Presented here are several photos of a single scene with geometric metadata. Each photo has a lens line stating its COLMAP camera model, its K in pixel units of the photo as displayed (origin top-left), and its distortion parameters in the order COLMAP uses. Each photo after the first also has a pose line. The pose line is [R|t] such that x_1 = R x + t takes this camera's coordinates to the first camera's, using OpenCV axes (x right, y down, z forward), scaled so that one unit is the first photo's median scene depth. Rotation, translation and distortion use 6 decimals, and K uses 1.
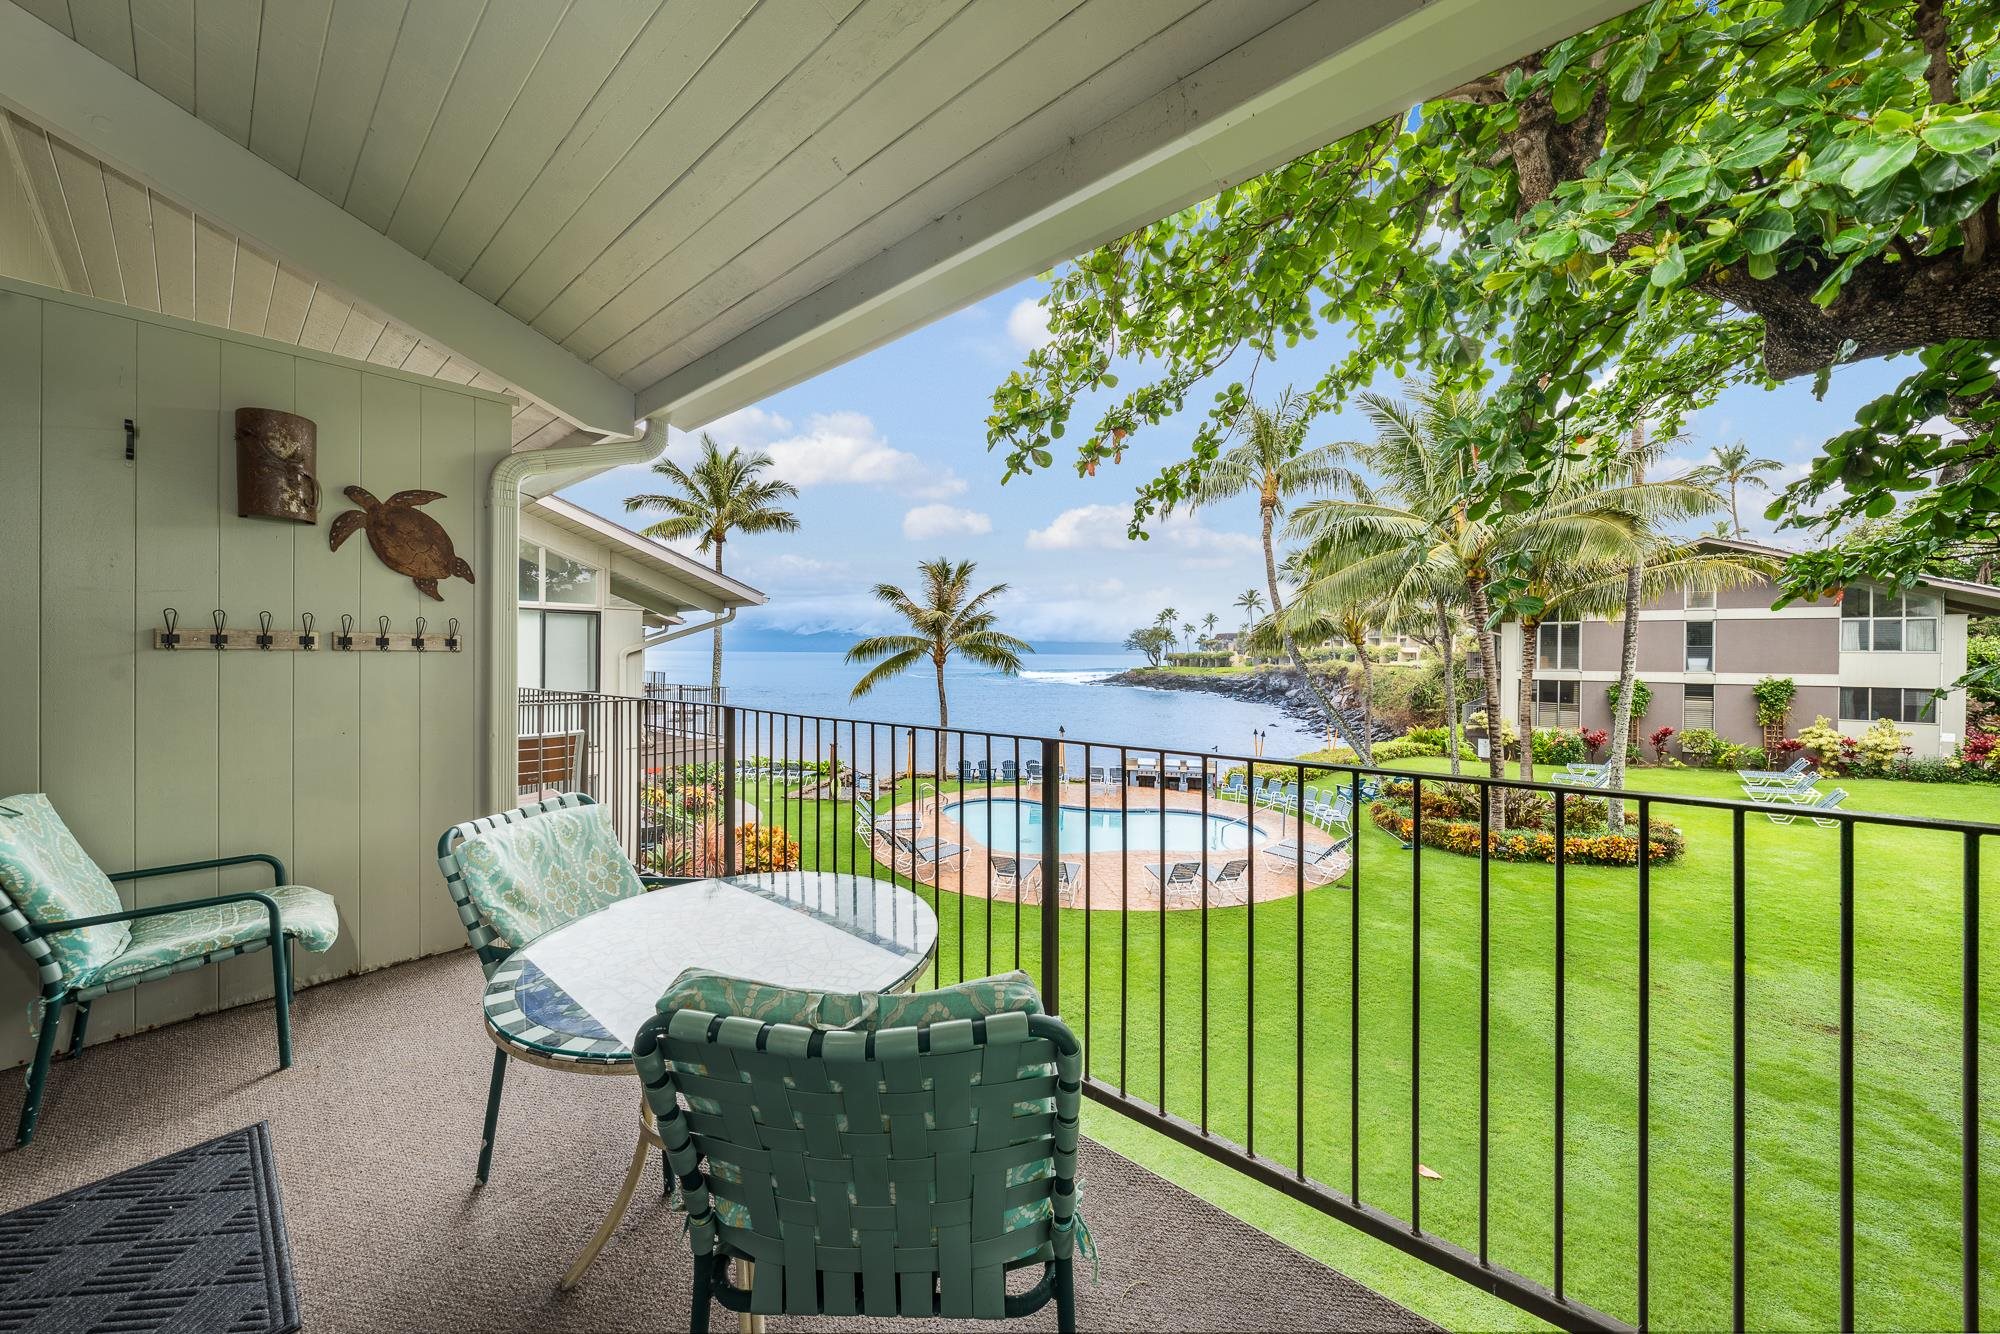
lens RADIAL K [[693.9, 0, 1020.2], [0, 693.9, 653.8], [0, 0, 1]] dist [-0.002634, -0.000507]
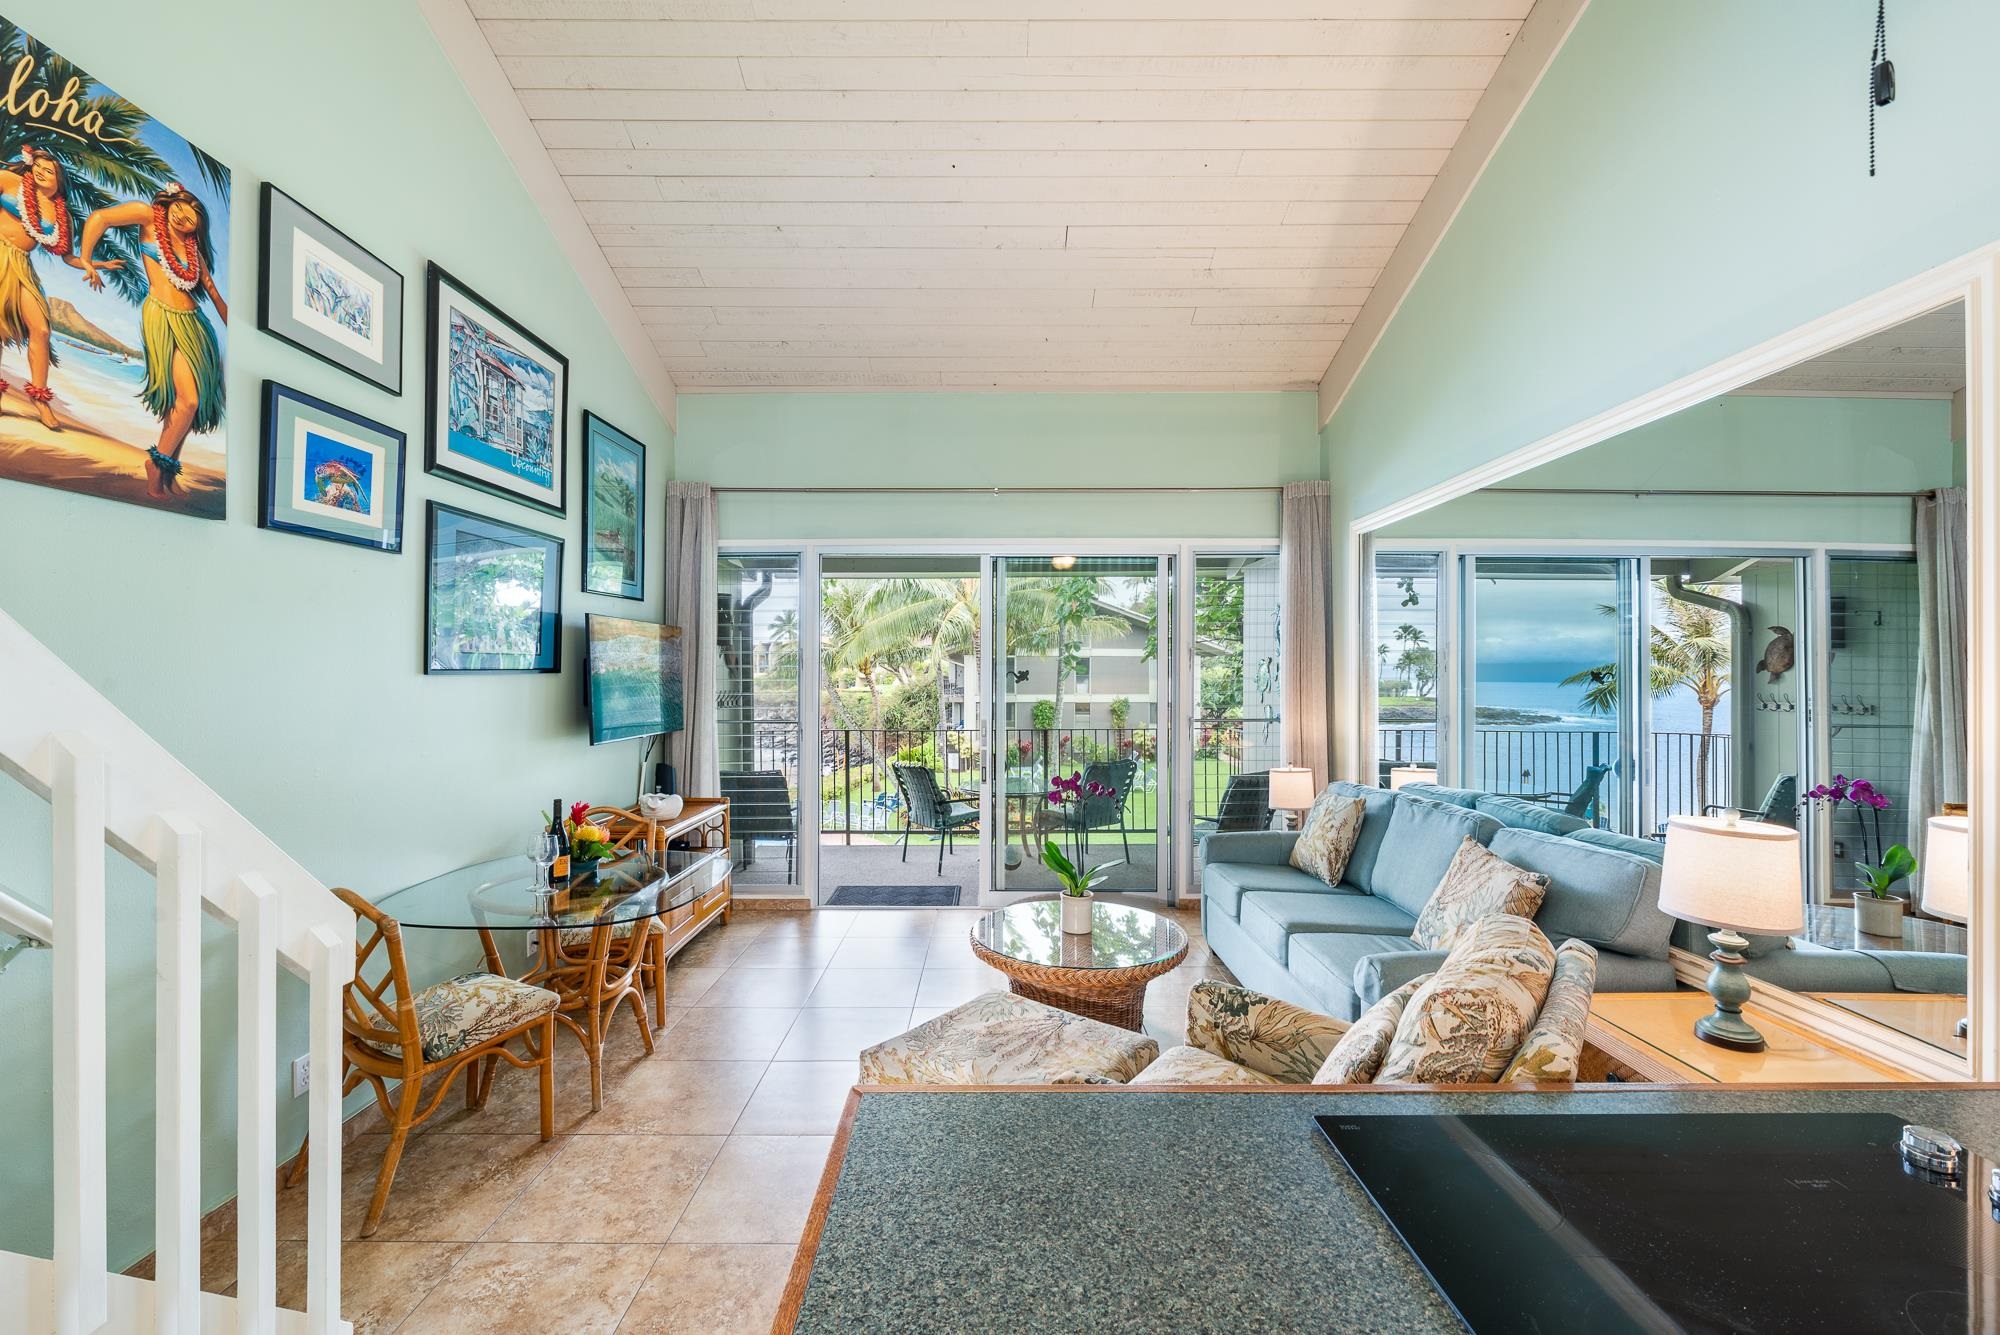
lens RADIAL K [[798.7, 0, 992.0], [0, 798.7, 676.1], [0, 0, 1]] dist [0.003231, -0.000768]
pose [[0.772929, -0.002184, 0.634489, -0.195892], [0.003662, 0.999993, -0.001020, -0.009729], [-0.634482, 0.003112, 0.772931, -0.134100]]
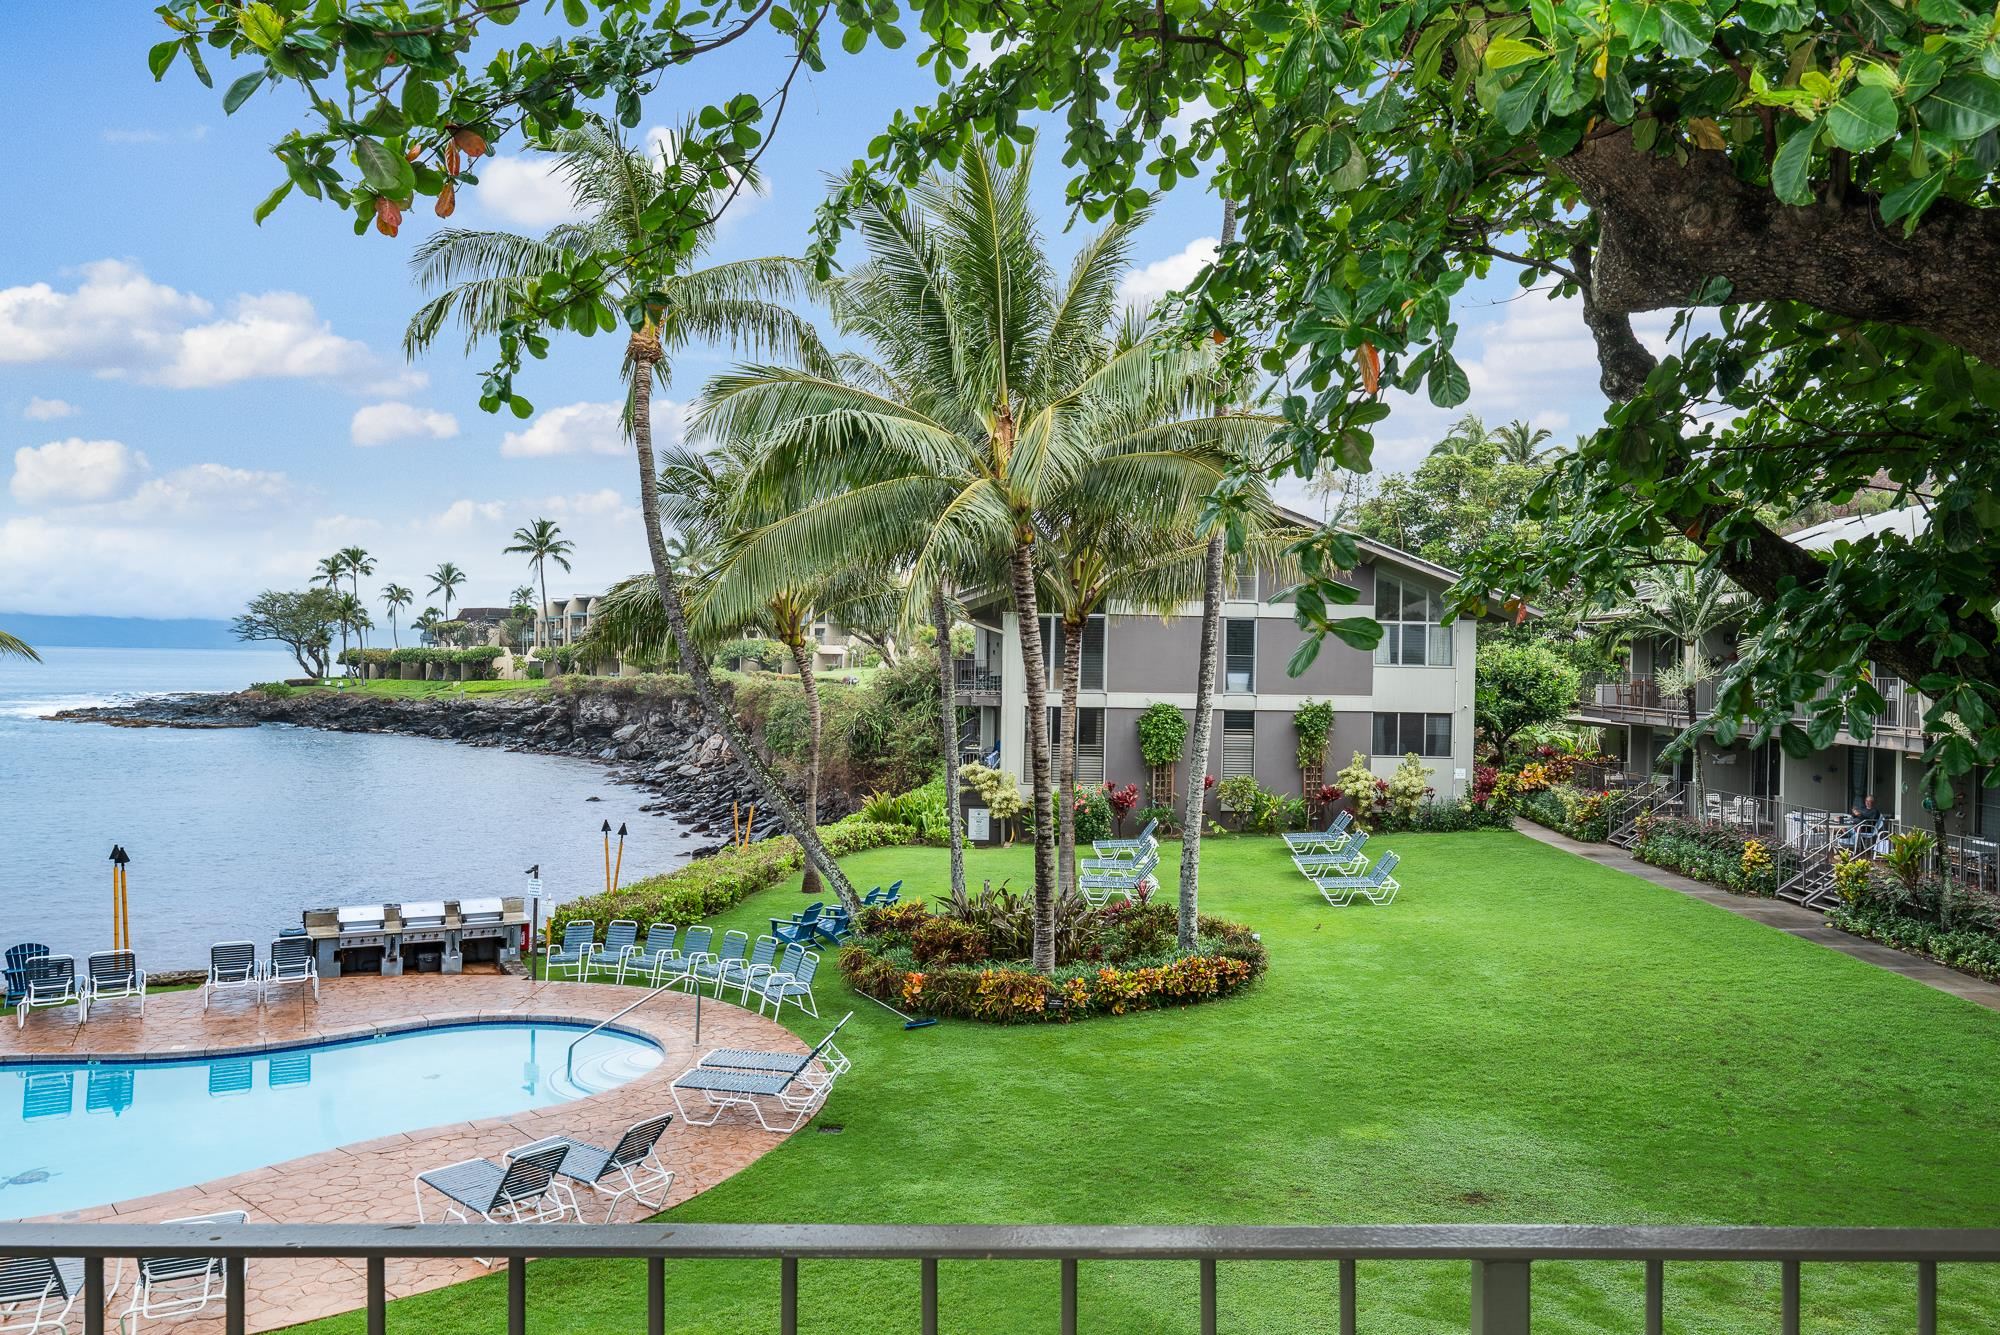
lens RADIAL K [[1388.6, 0, 1085.5], [0, 1388.6, 664.9], [0, 0, 1]] dist [0.000767, 0.007334]
pose [[0.762277, 0.005754, 0.647225, -0.035314], [-0.012084, 0.999913, 0.005343, -0.008942], [-0.647138, -0.011894, 0.762280, 0.053633]]
